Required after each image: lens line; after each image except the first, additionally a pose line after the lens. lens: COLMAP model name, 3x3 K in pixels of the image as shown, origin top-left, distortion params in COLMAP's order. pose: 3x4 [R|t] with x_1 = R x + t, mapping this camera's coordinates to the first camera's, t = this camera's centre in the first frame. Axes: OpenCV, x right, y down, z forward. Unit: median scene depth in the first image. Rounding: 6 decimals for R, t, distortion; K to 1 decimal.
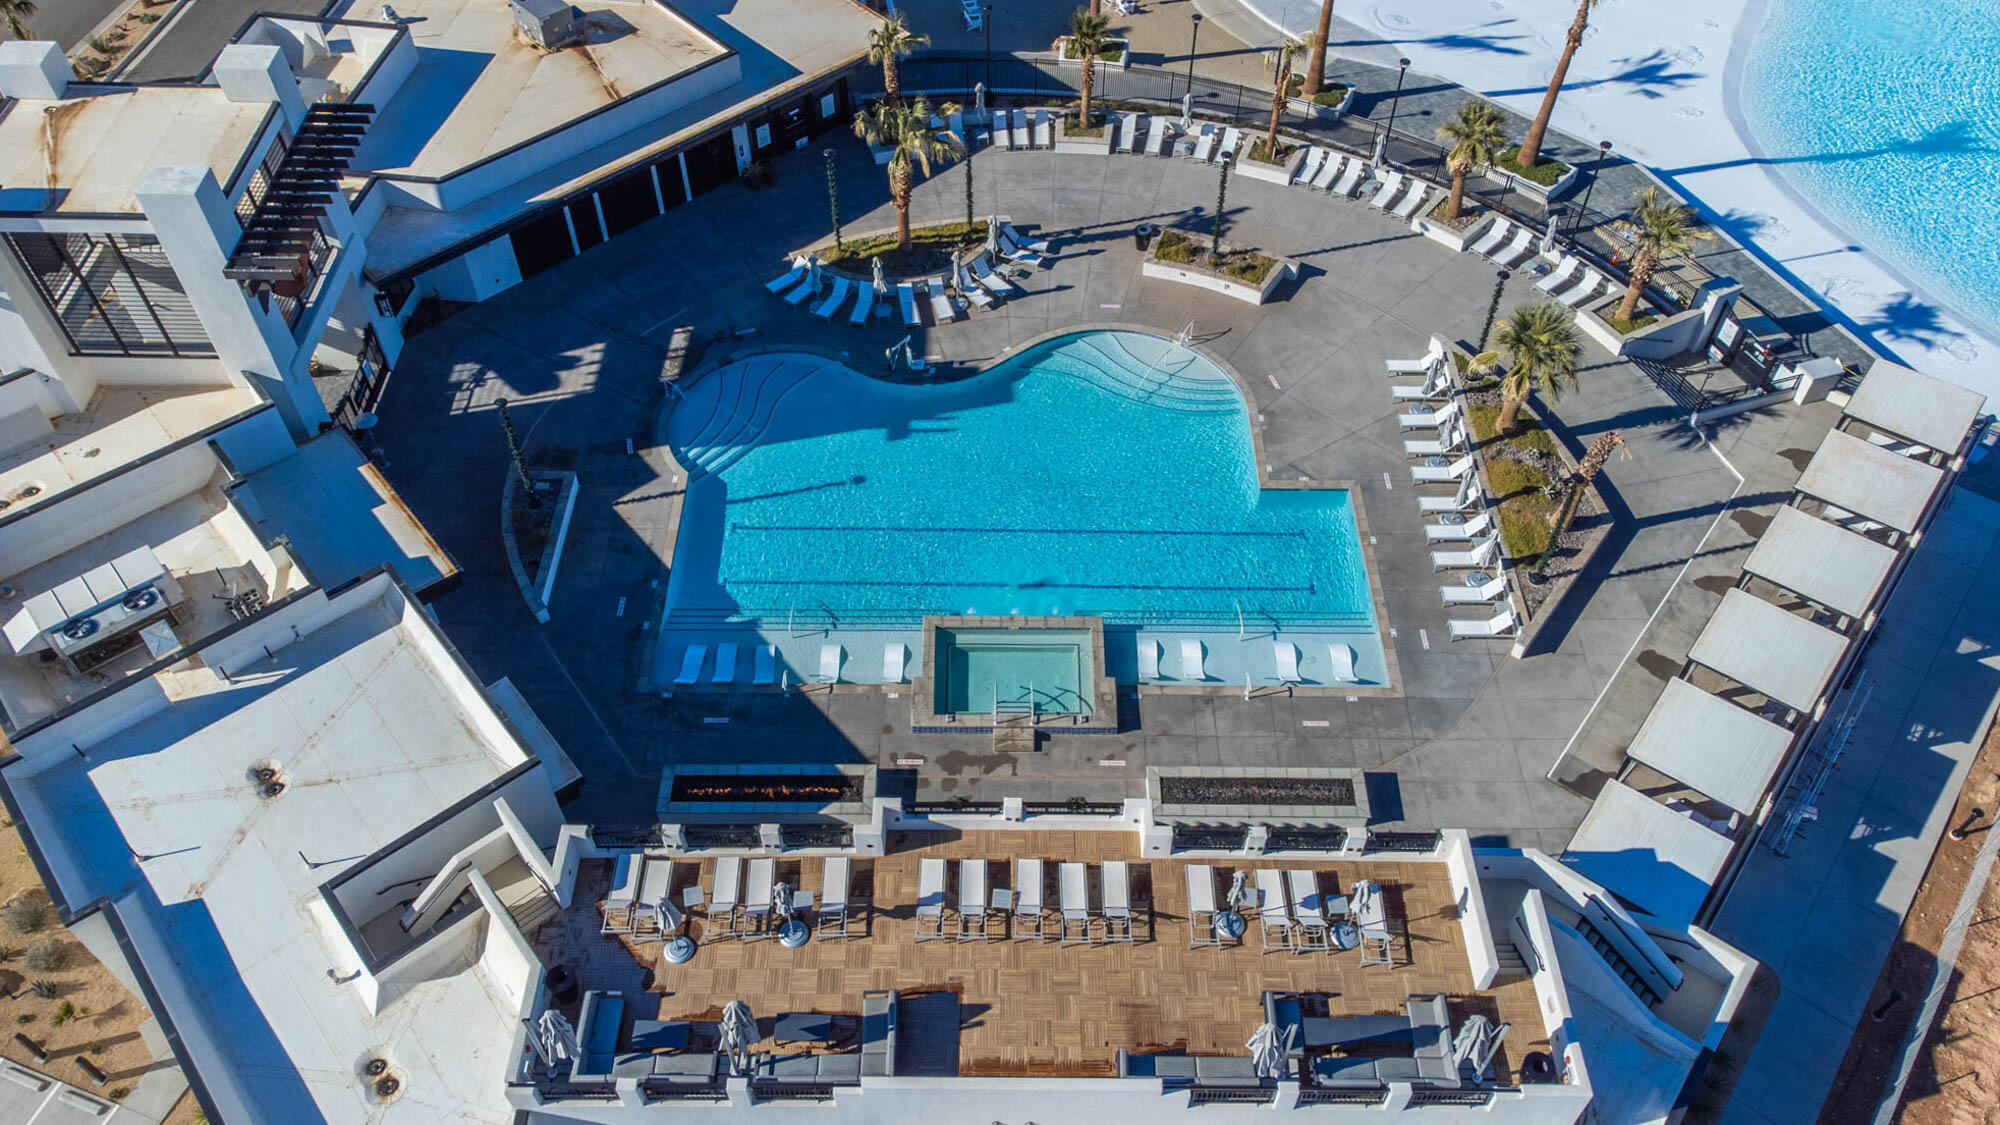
lens RADIAL K [[1516.3, 0, 988.7], [0, 1516.3, 559.4], [0, 0, 1]] dist [0.001600, -0.008470]
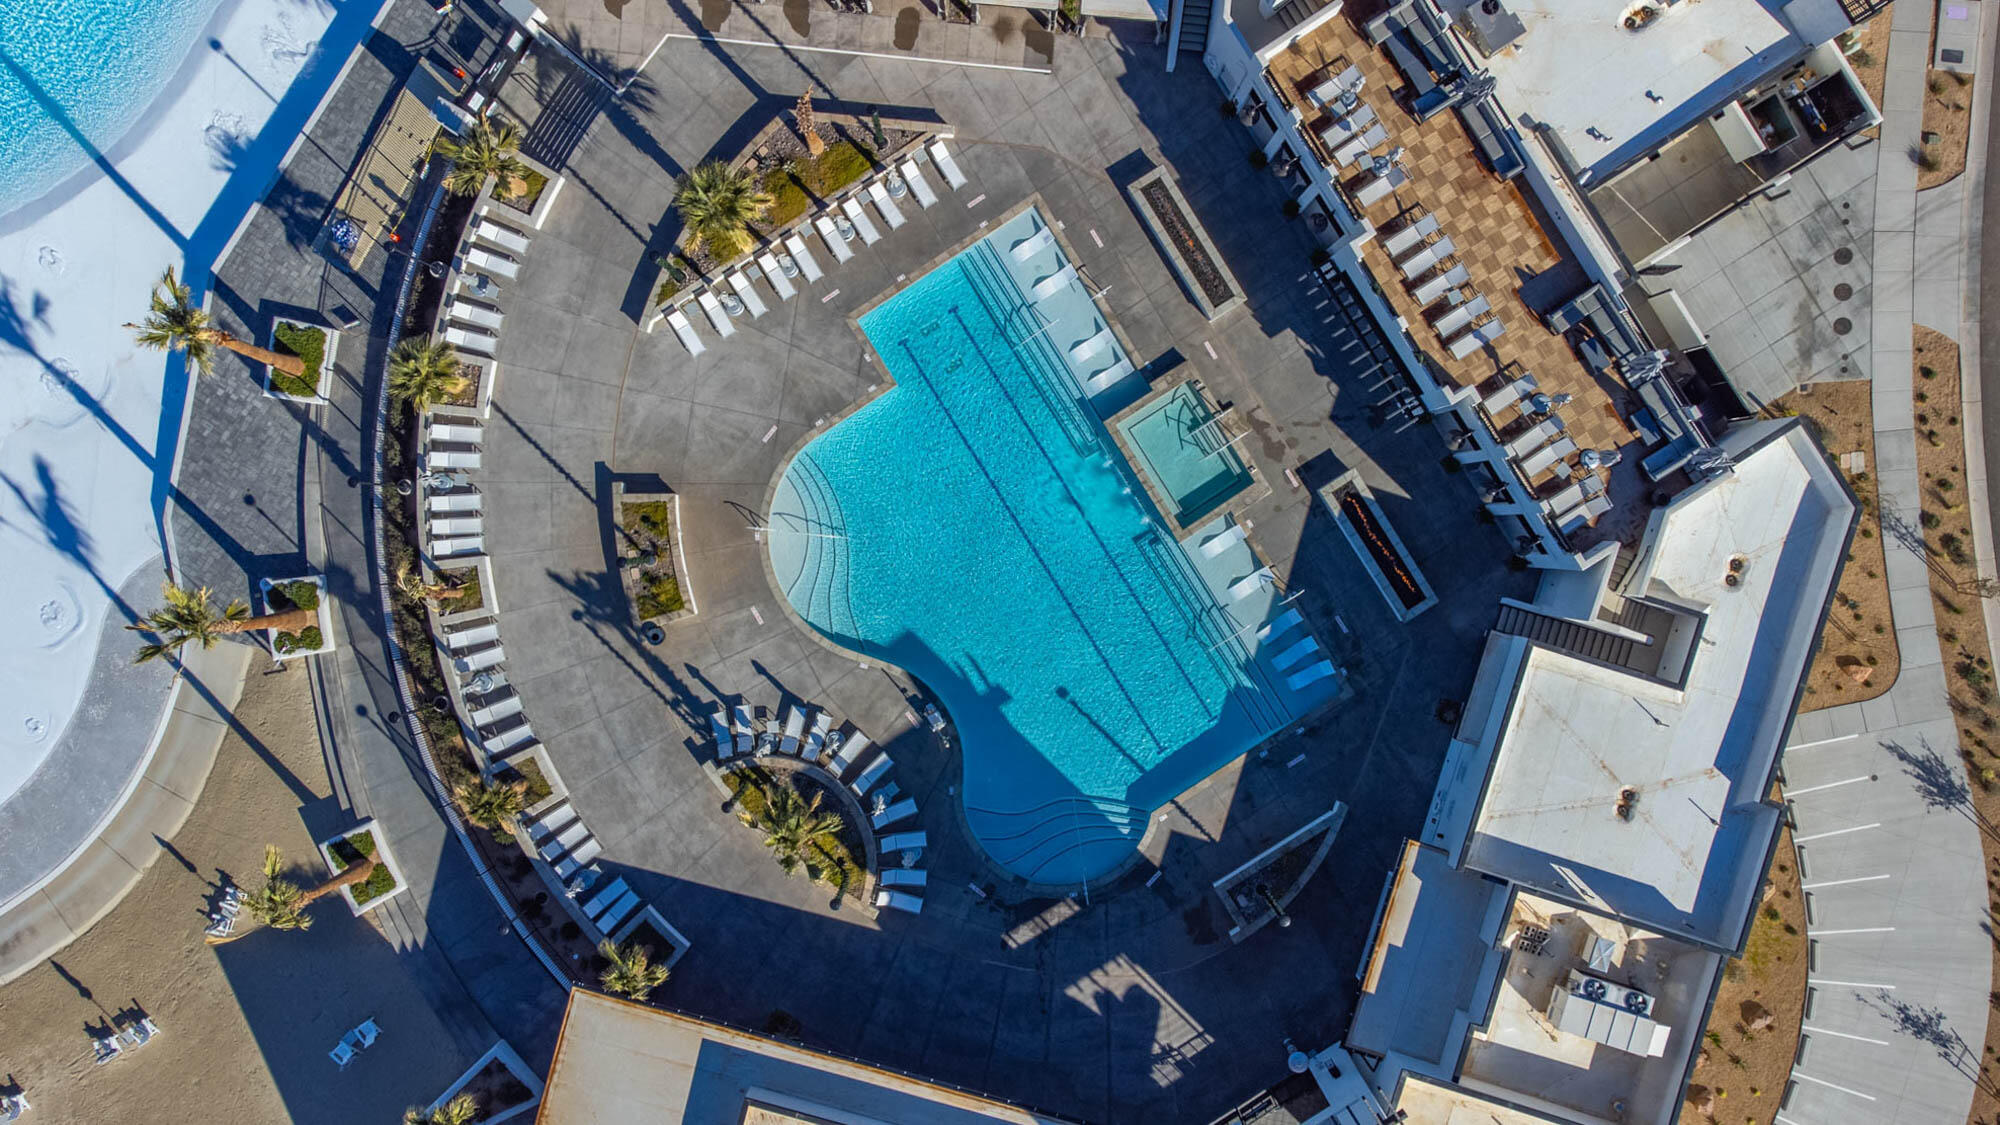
lens RADIAL K [[1516.3, 0, 988.7], [0, 1516.3, 559.4], [0, 0, 1]] dist [0.001600, -0.008470]
pose [[-0.546035, -0.837762, -0.001231, 0.030221], [0.640869, -0.418649, 0.643444, -0.776948], [-0.539568, 0.350554, 0.765492, 0.121676]]
